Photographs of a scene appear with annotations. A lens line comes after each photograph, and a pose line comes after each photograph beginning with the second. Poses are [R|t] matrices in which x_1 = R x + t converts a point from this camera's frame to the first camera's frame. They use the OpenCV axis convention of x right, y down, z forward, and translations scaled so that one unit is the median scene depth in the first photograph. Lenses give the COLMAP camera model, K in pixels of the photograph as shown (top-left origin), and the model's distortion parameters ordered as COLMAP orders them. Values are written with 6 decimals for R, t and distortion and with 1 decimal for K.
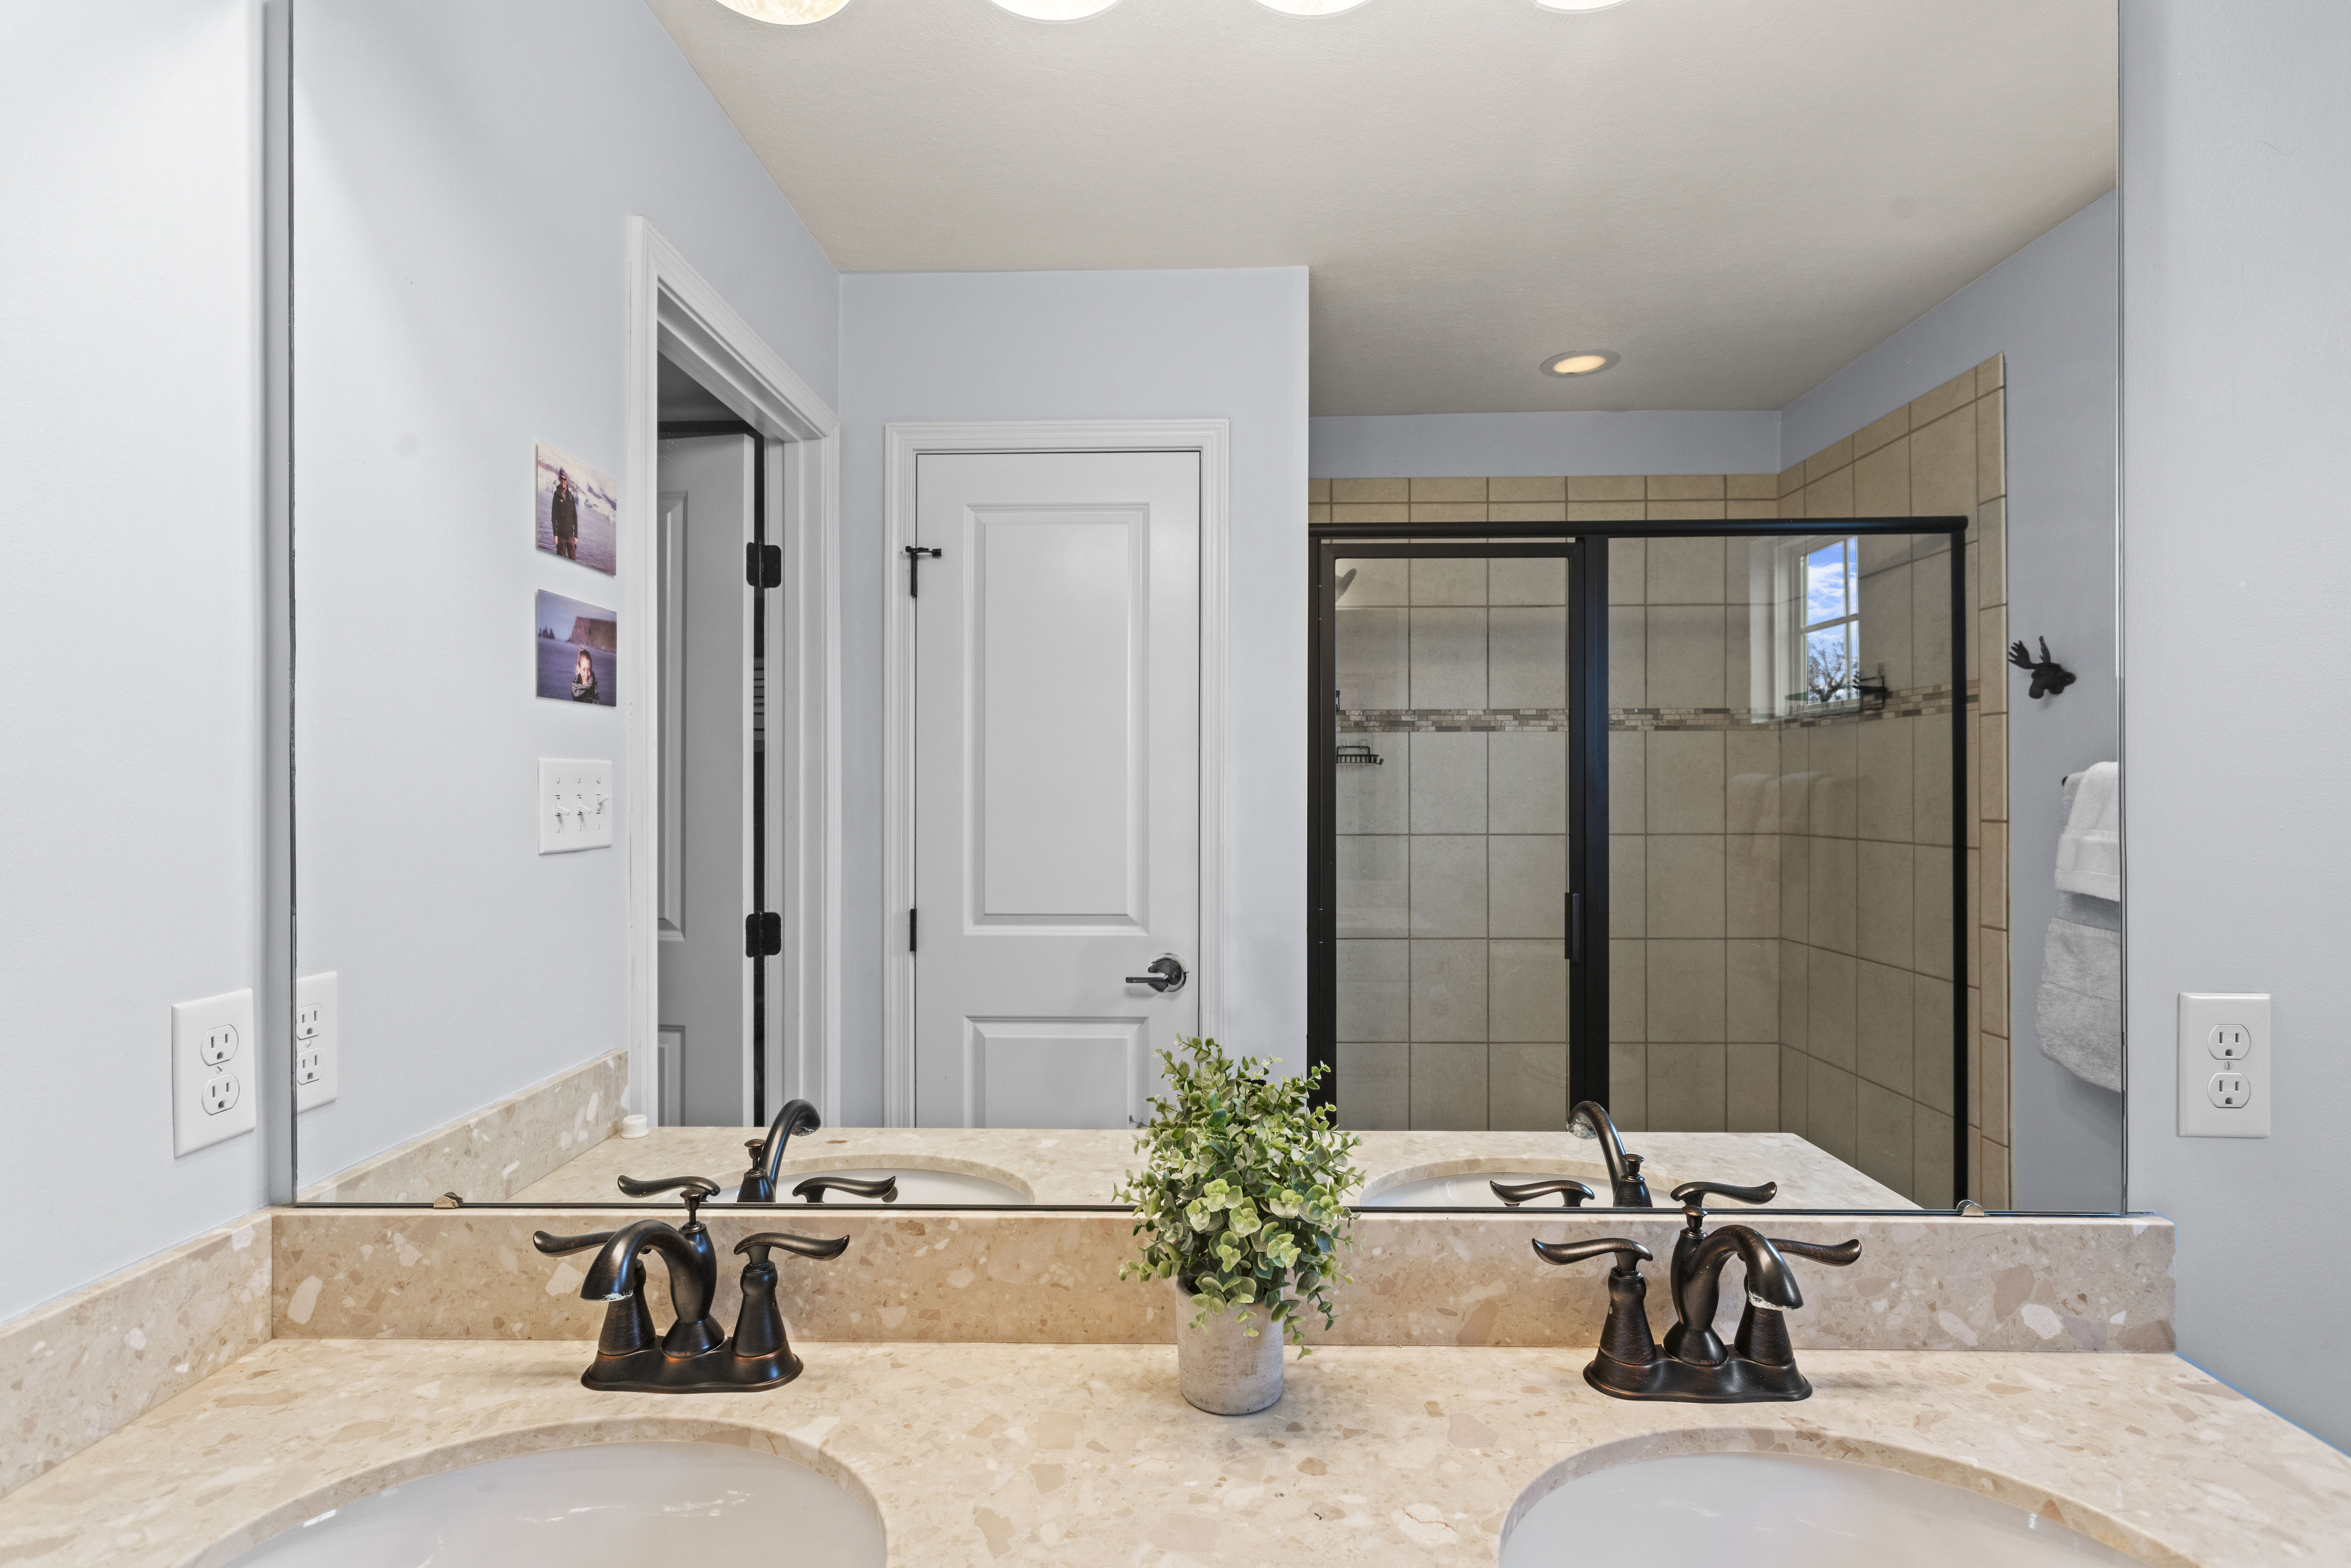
lens RADIAL K [[1126.0, 0, 1170.9], [0, 1126.0, 776.4], [0, 0, 1]] dist [-0.002952, 0.002613]
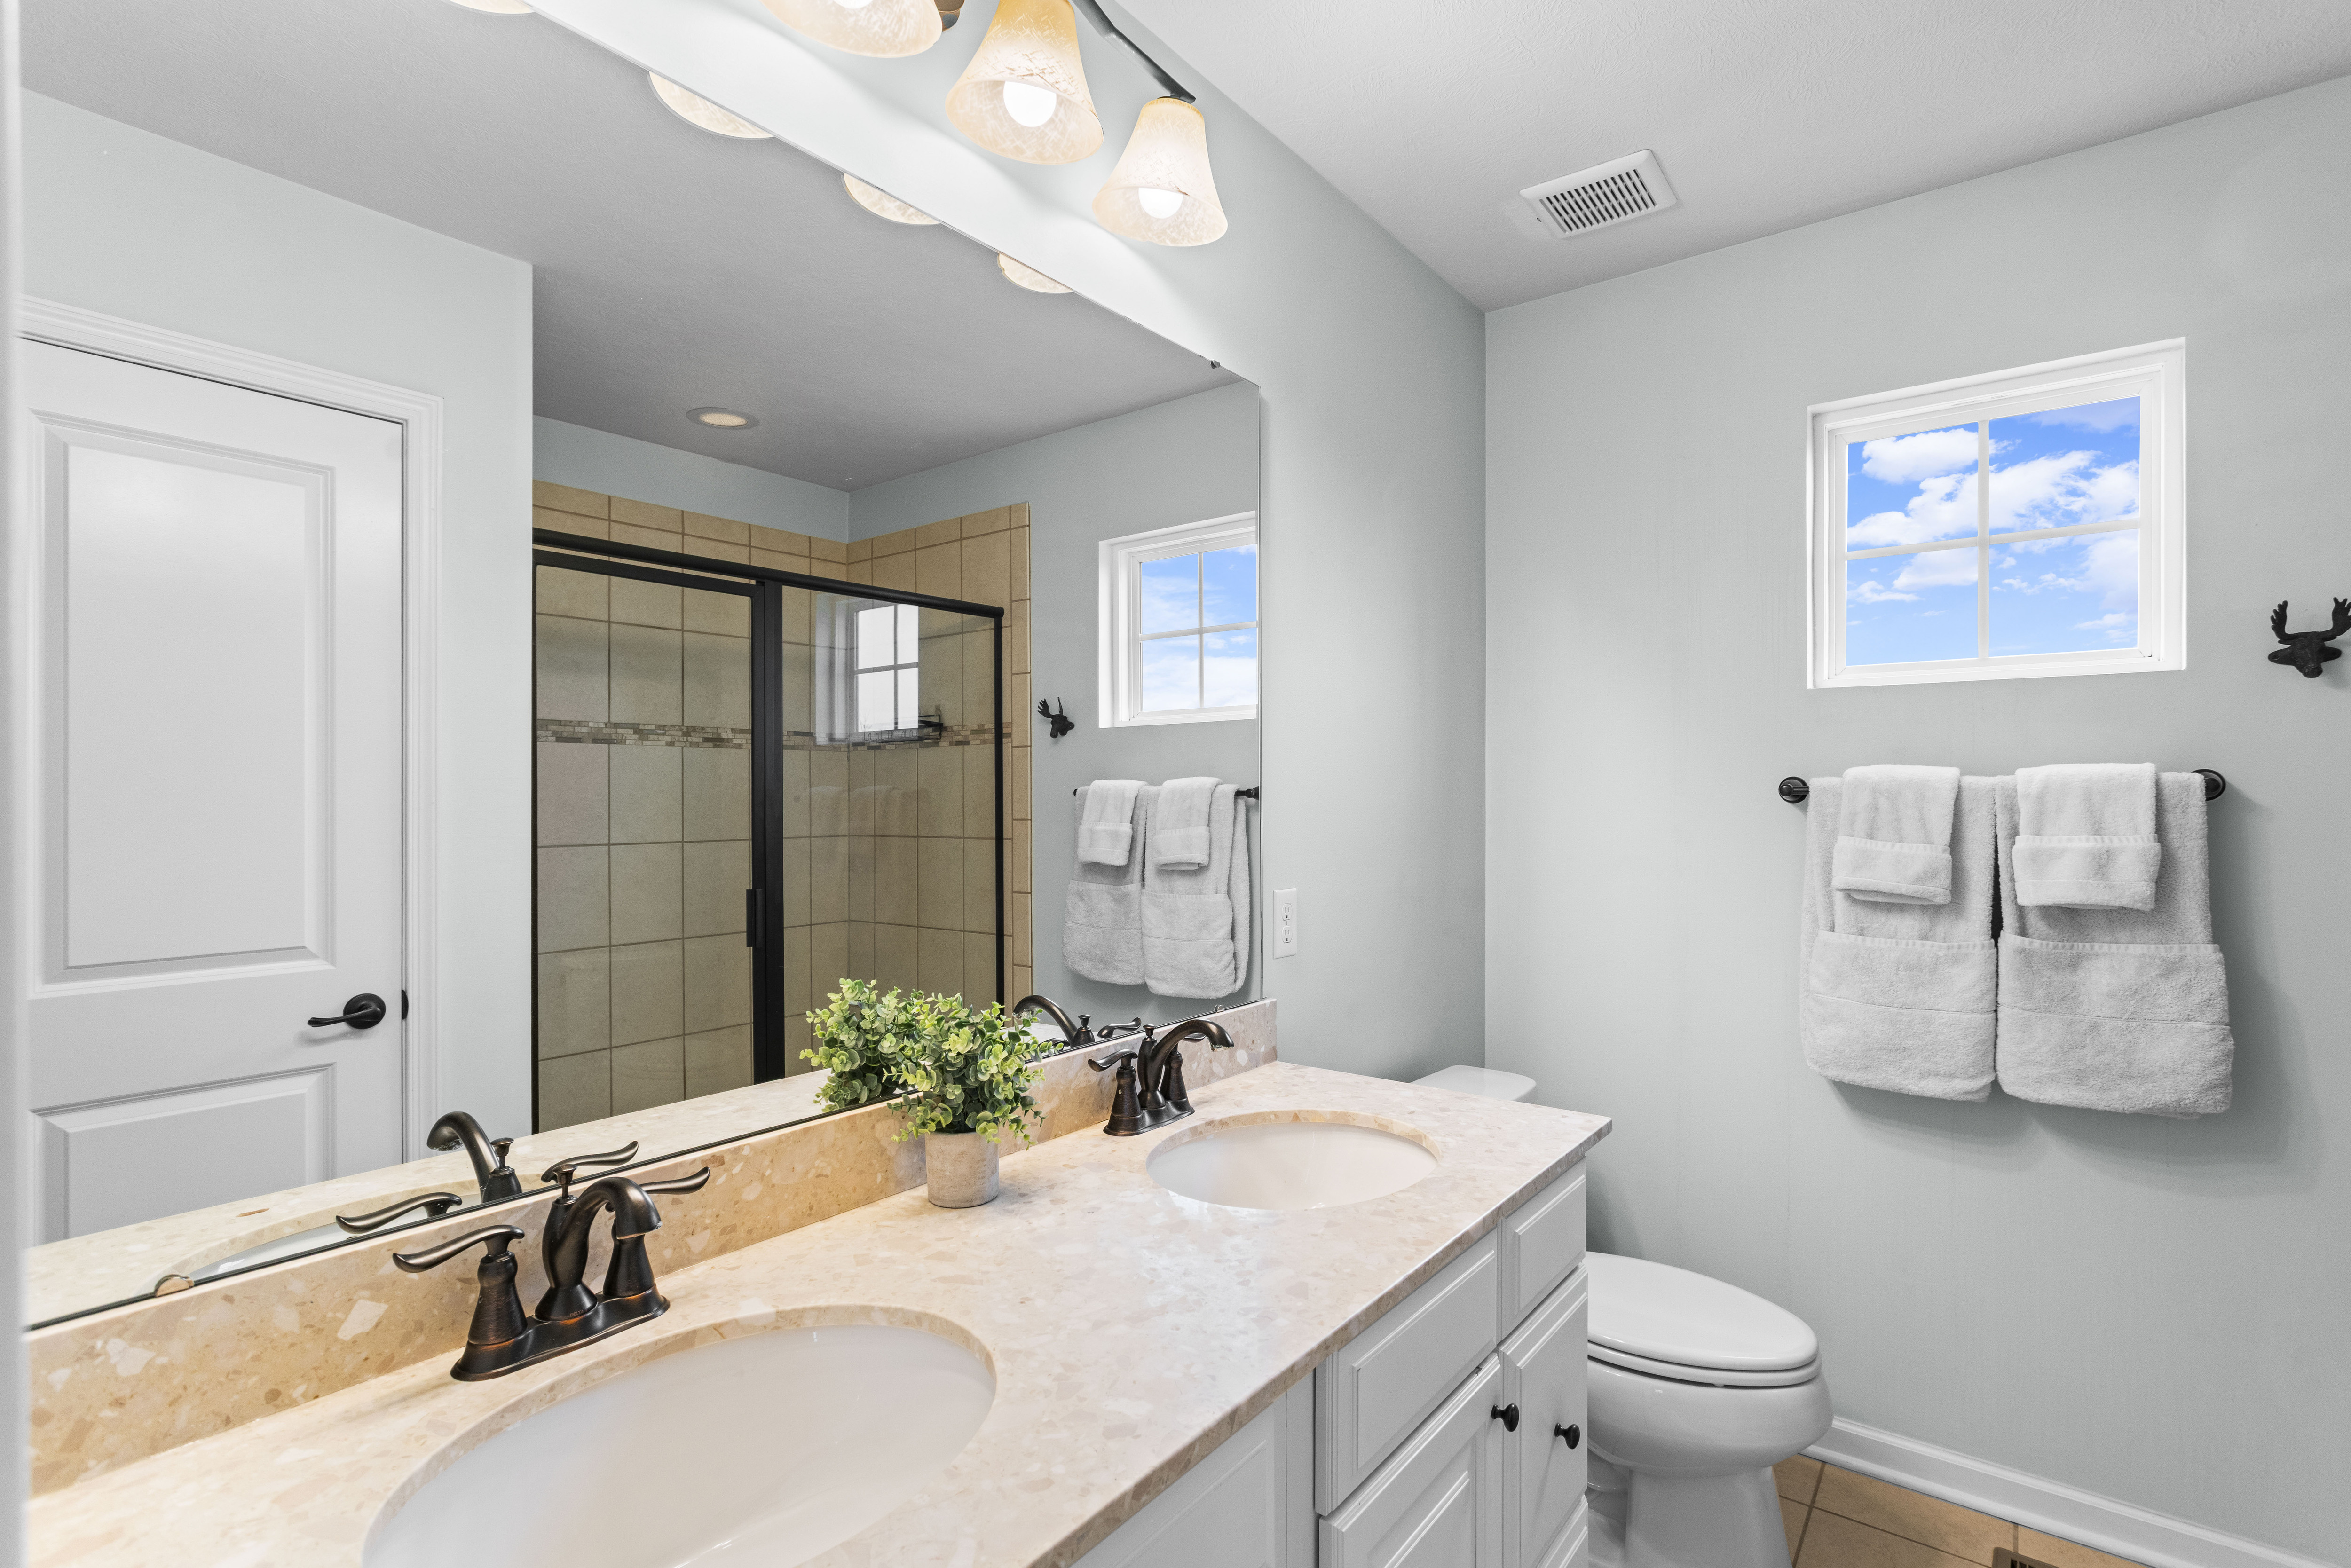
lens RADIAL K [[1126.0, 0, 1187.7], [0, 1126.0, 795.5], [0, 0, 1]] dist [-0.002952, 0.002613]
pose [[0.585460, 0.000158, 0.810701, -0.337045], [-0.002806, 0.999994, 0.001832, 0.005049], [-0.810697, -0.003347, 0.585457, -0.035269]]
